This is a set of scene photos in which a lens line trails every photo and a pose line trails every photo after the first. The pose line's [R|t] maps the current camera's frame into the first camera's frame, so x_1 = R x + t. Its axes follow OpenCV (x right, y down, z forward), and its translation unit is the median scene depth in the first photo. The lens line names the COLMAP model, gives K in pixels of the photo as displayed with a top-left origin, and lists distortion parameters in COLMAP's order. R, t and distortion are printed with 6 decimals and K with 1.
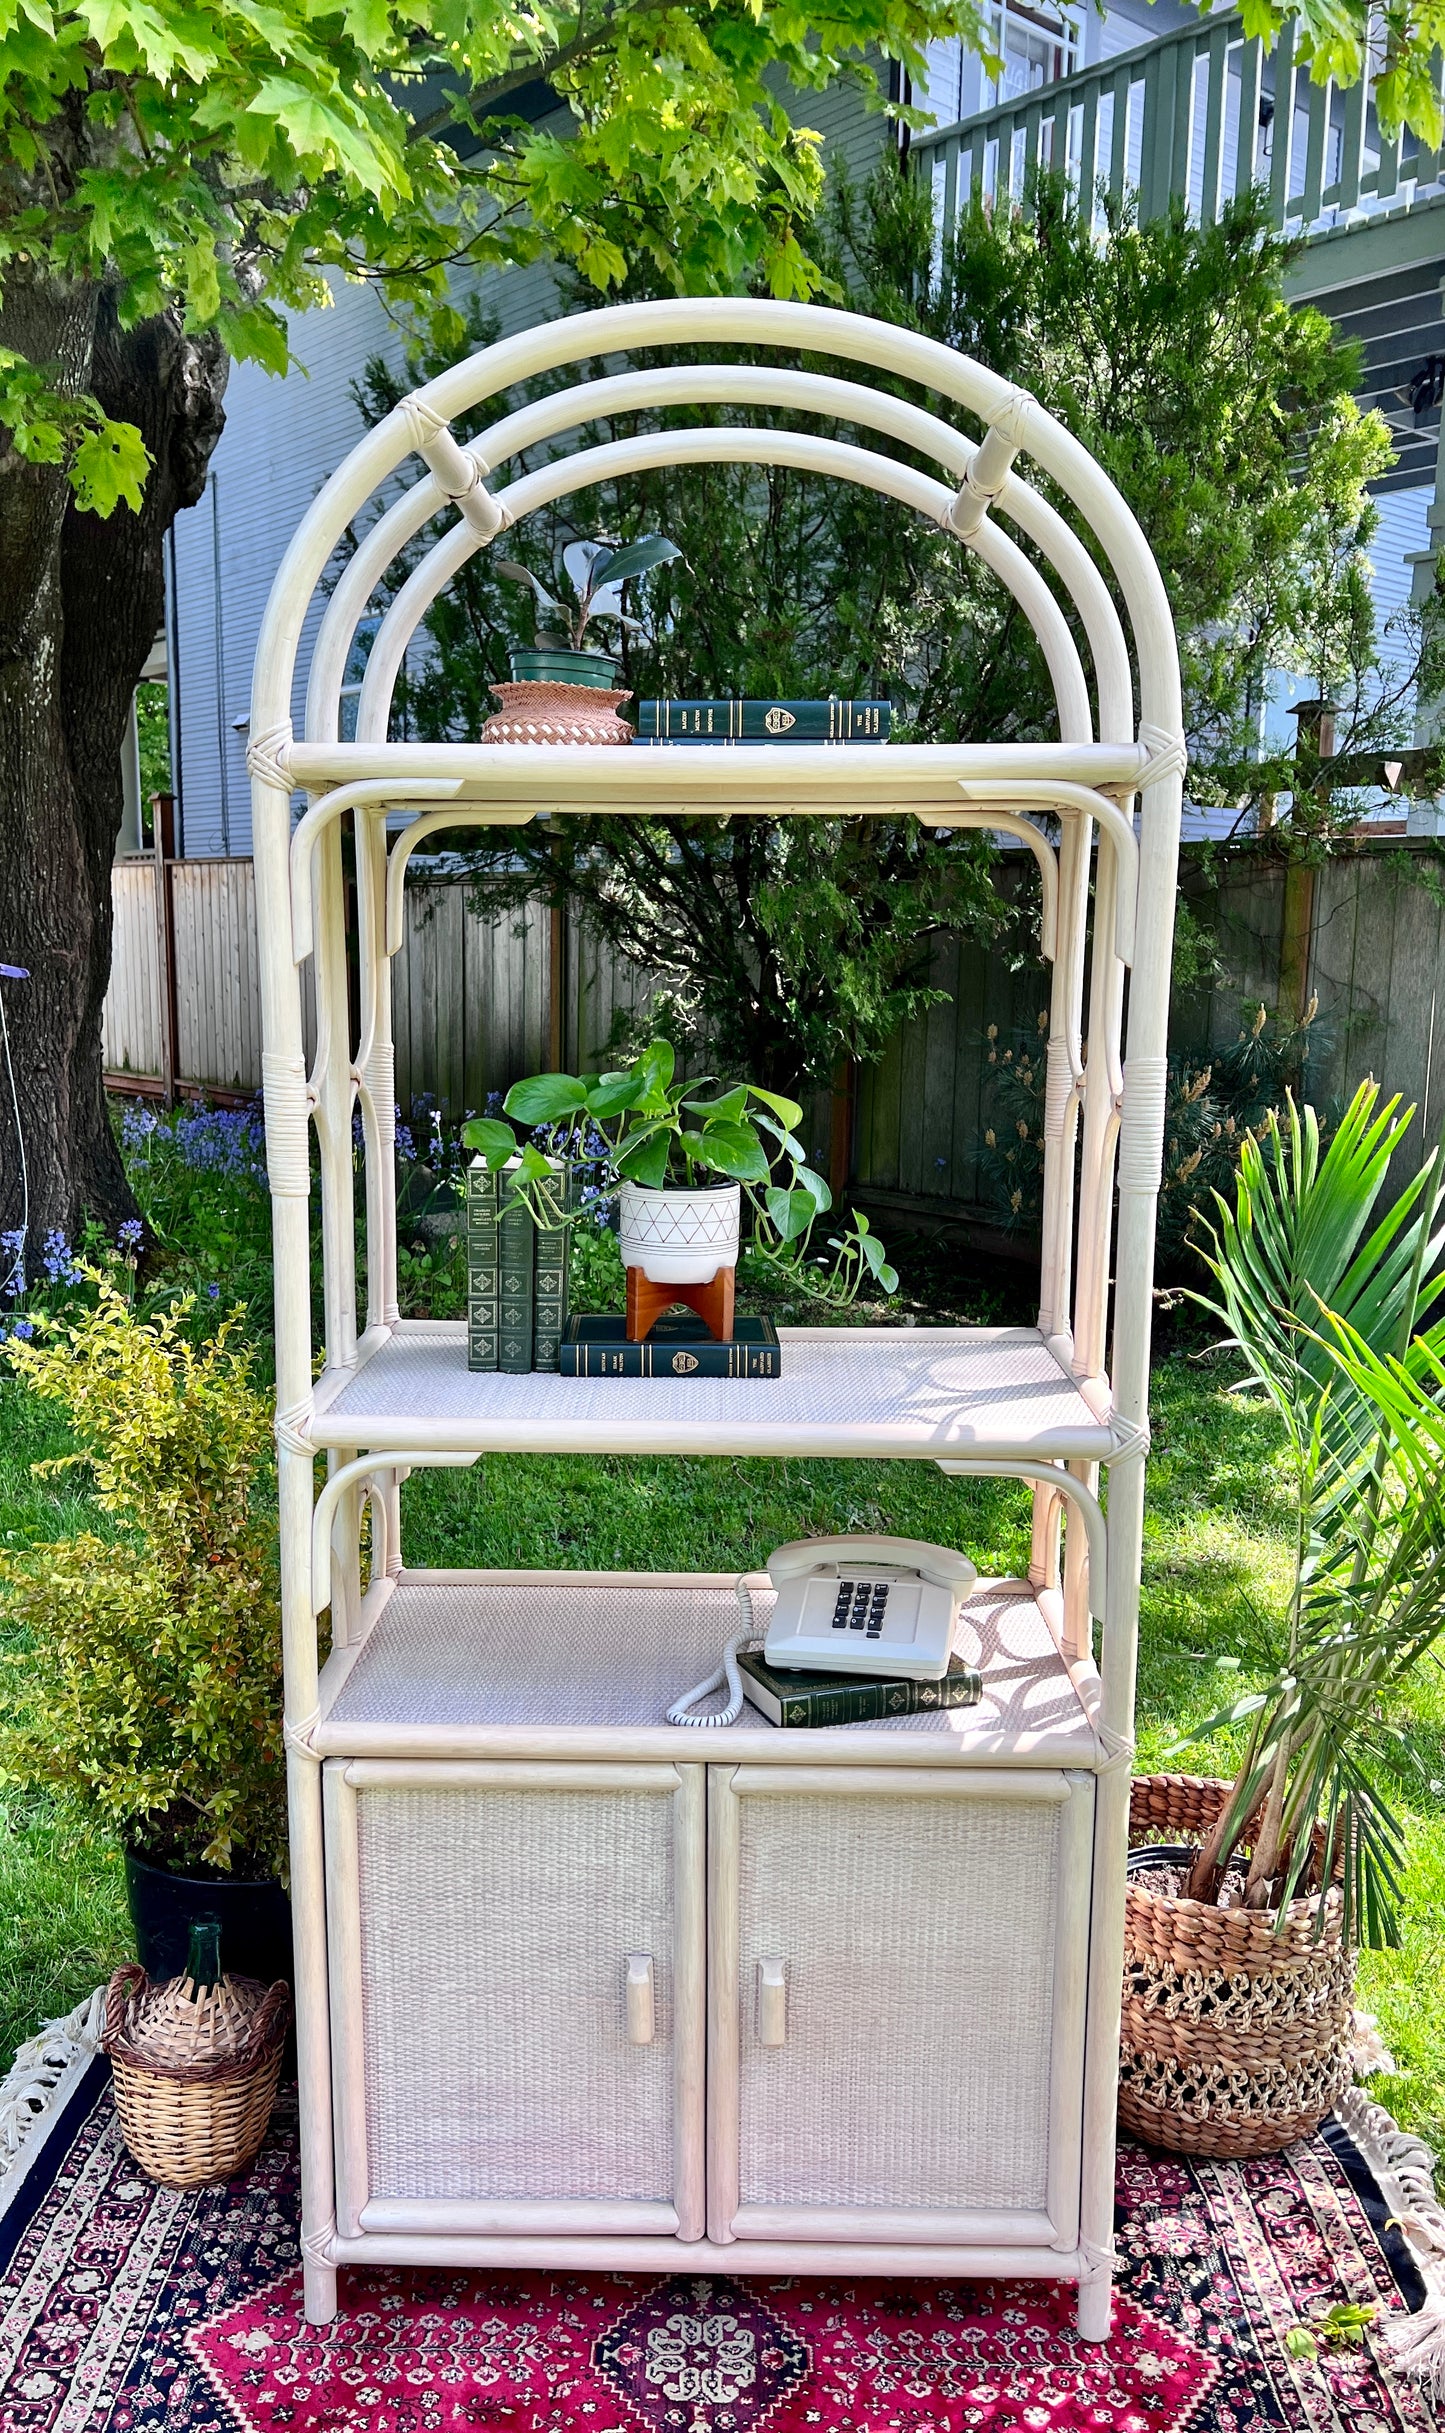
lens RADIAL K [[1858.1, 0, 734.1], [0, 1858.1, 1219.5], [0, 0, 1]] dist [0.038475, -0.063397]
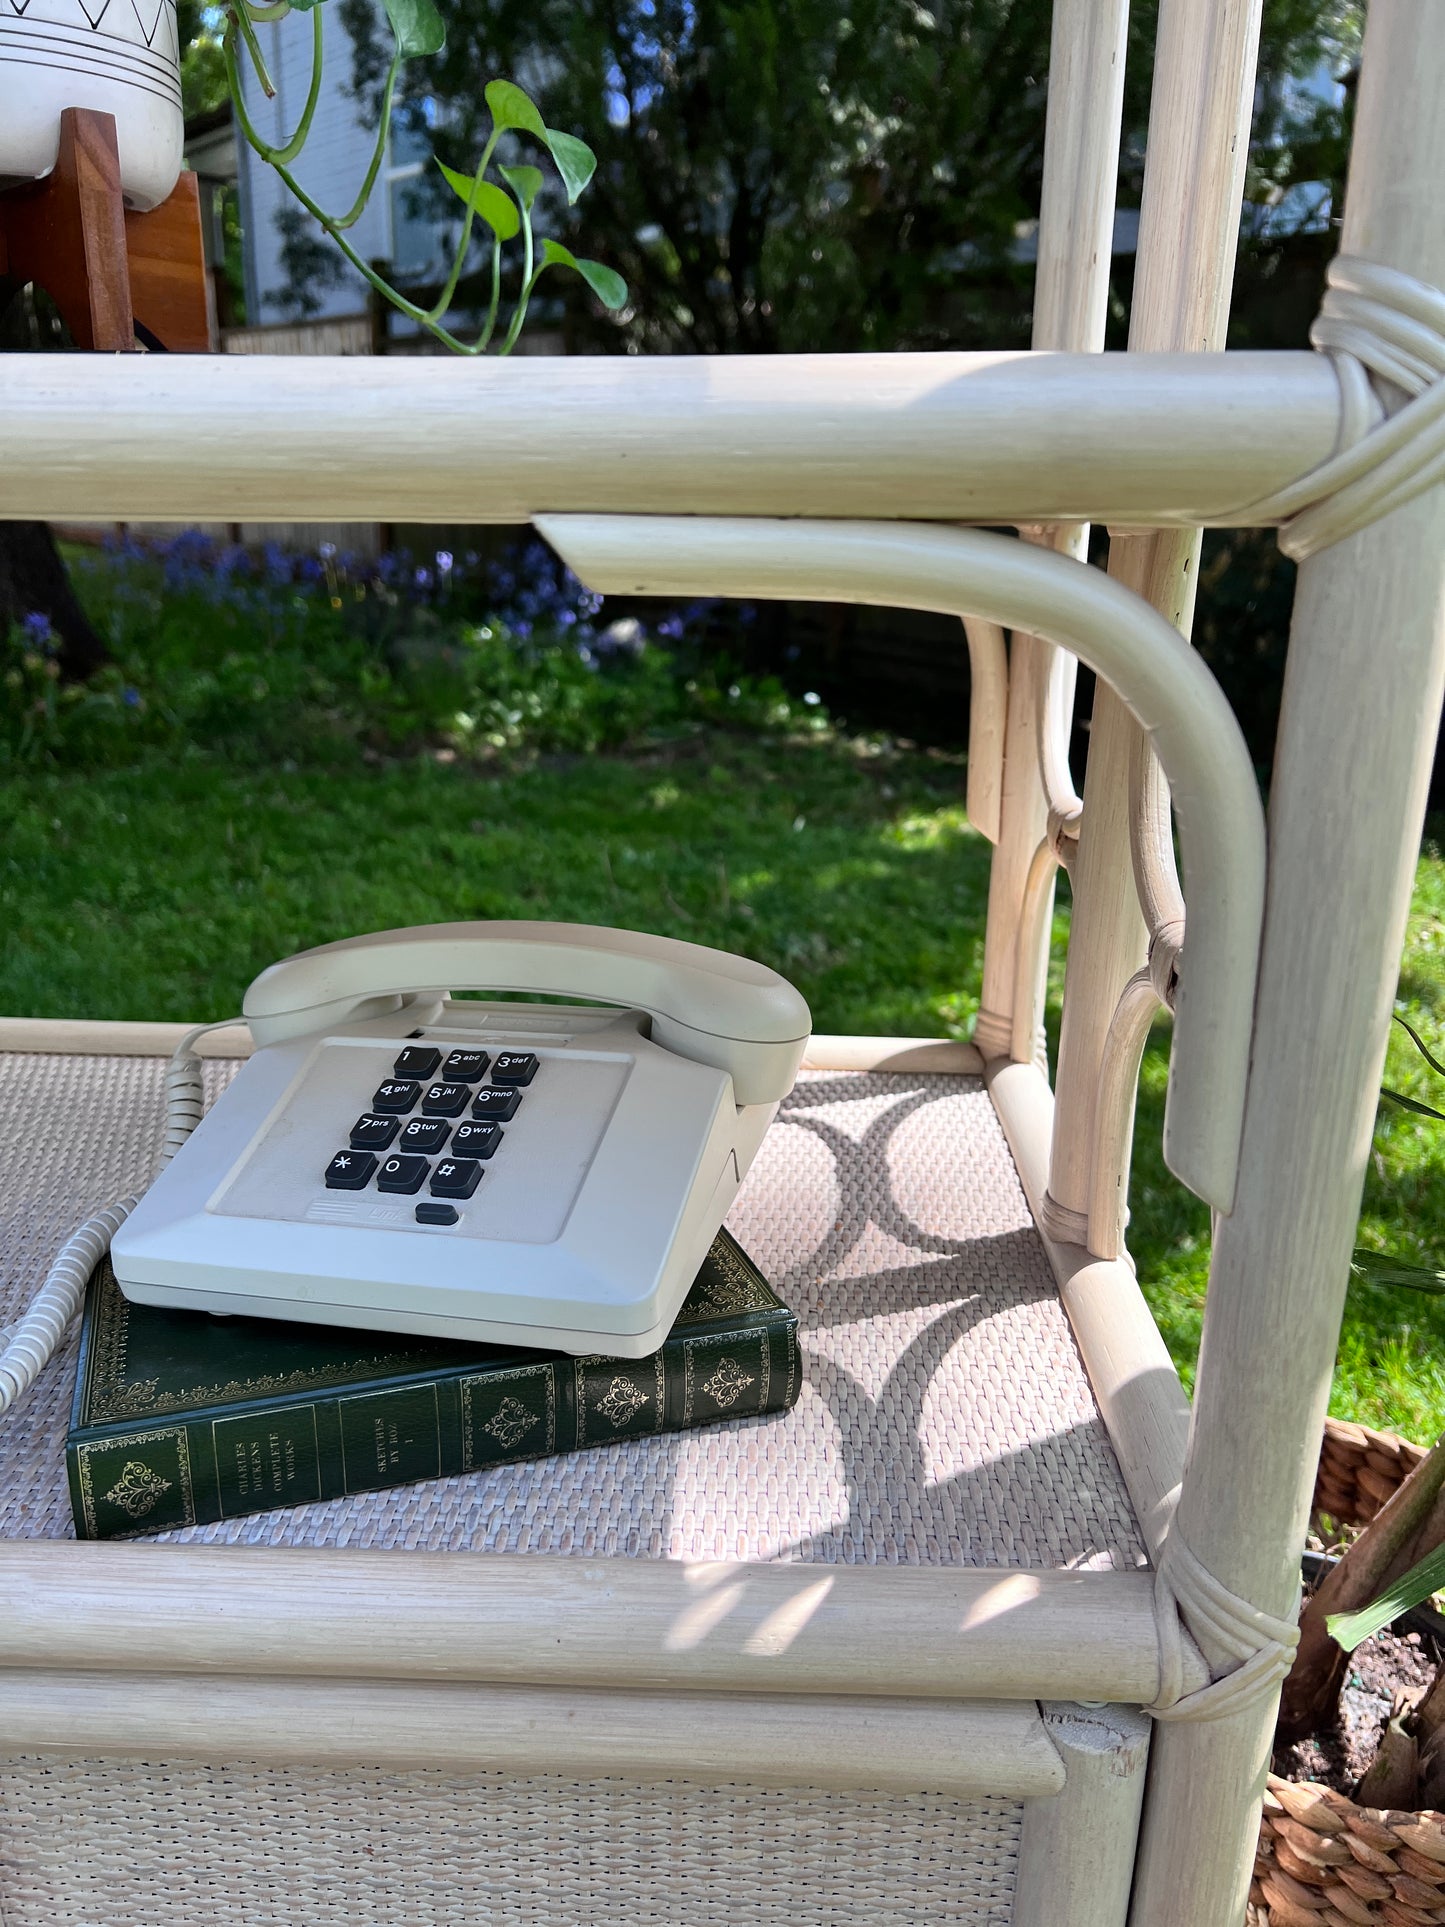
lens RADIAL K [[1472.9, 0, 745.0], [0, 1472.9, 984.8], [0, 0, 1]] dist [0.034447, -0.054811]
pose [[0.999714, 0.012066, -0.020651, 0.128579], [-0.008879, 0.988949, 0.147990, 0.147416], [0.022209, -0.147765, 0.988773, 0.758063]]
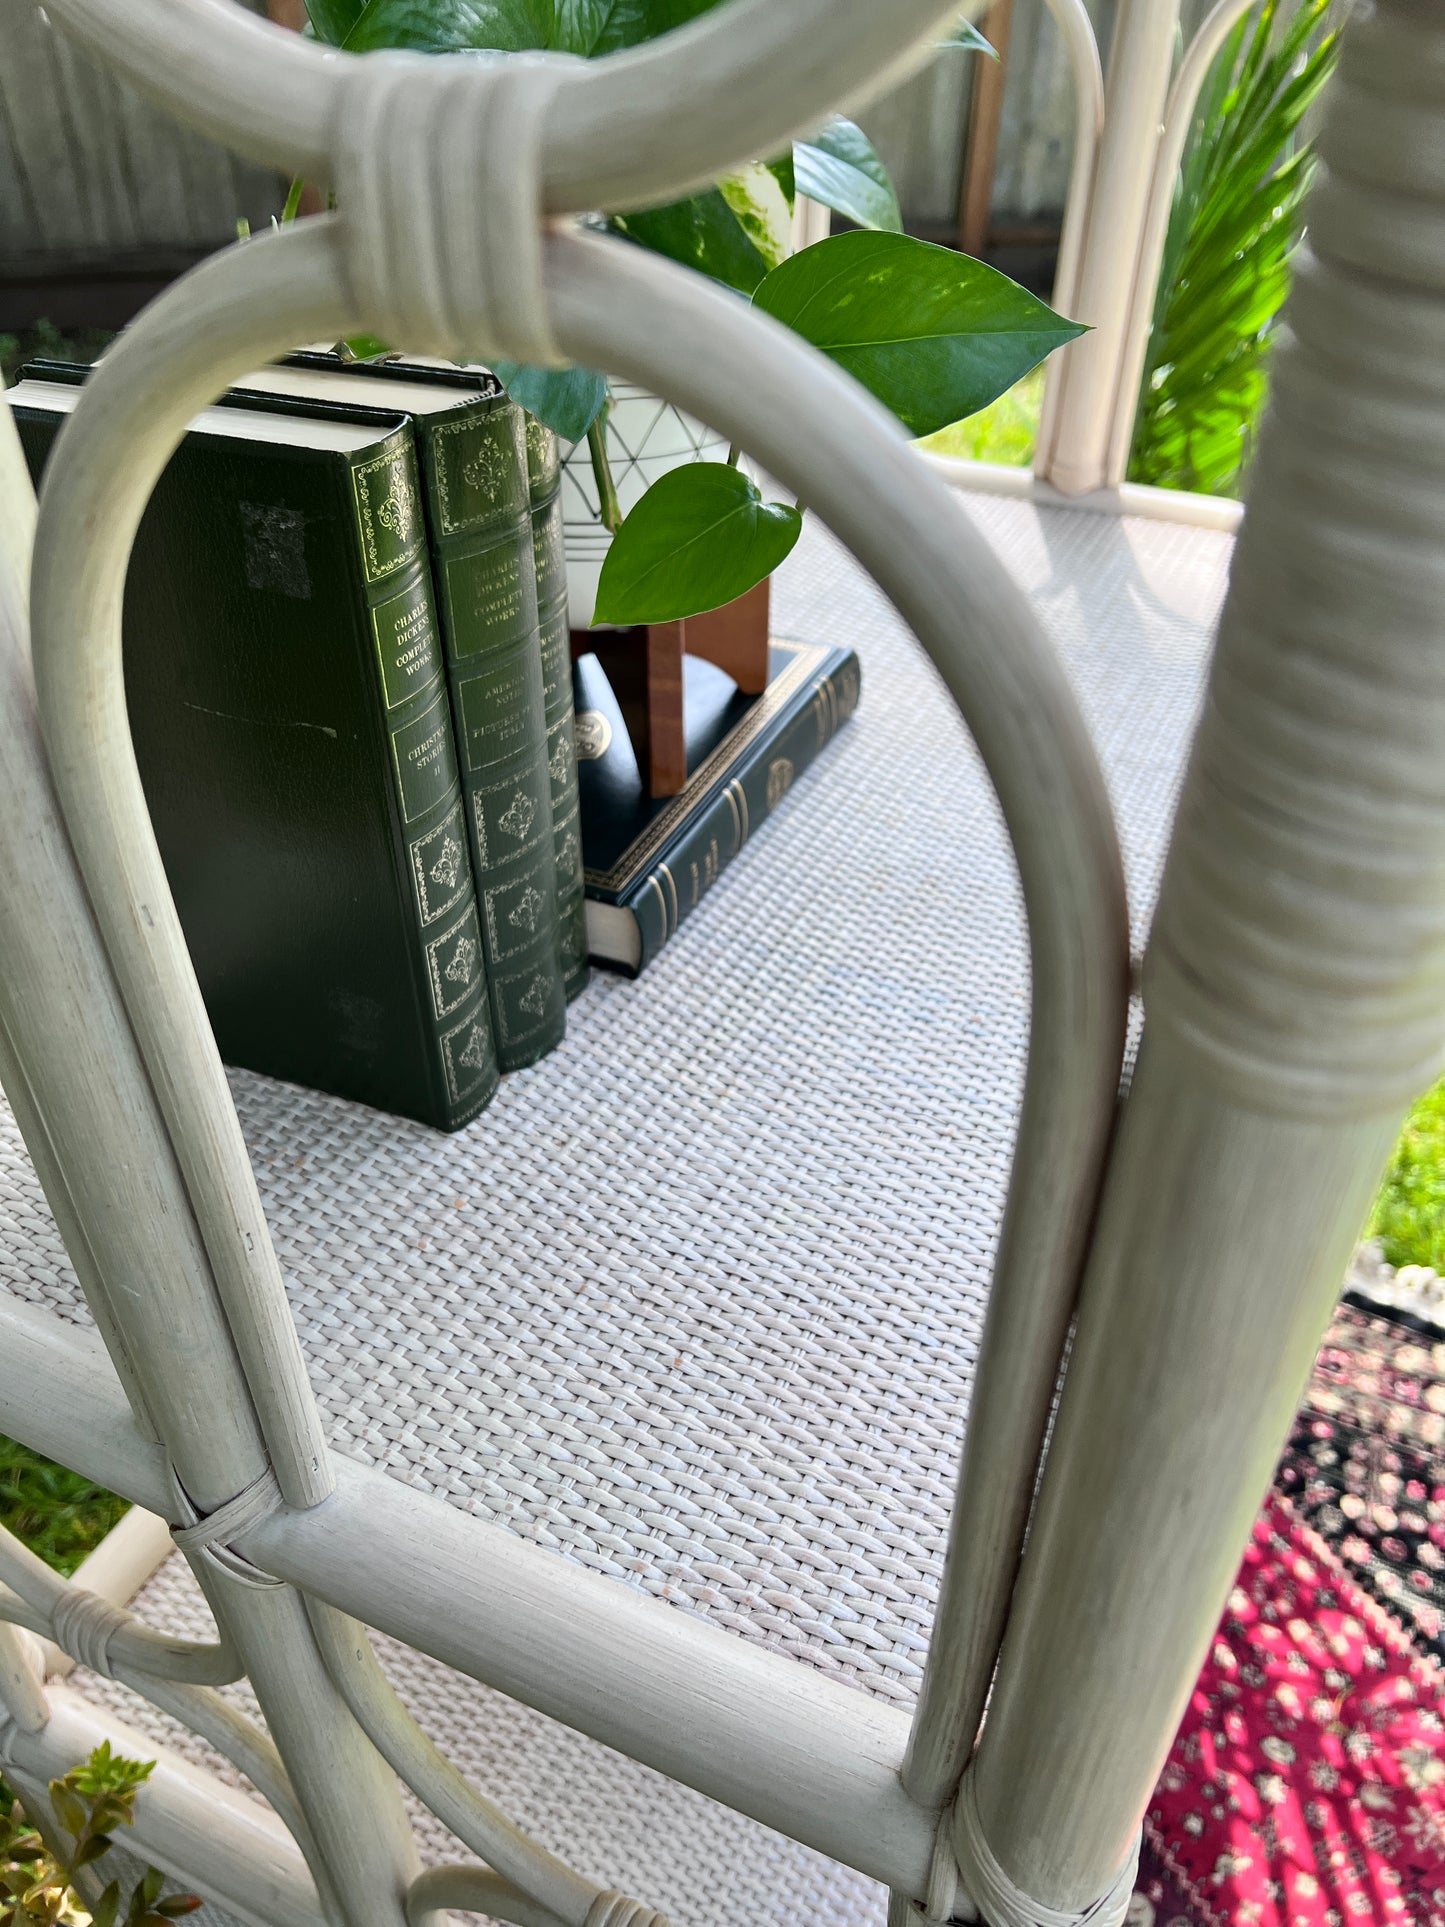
lens RADIAL K [[1442.5, 0, 701.3], [0, 1442.5, 1007.3], [0, 0, 1]] dist [0.068731, -0.047315]
pose [[0.446353, -0.566102, 0.693035, -0.296219], [0.150651, 0.810948, 0.565391, -0.068037], [-0.882085, -0.147957, 0.447253, 0.908418]]
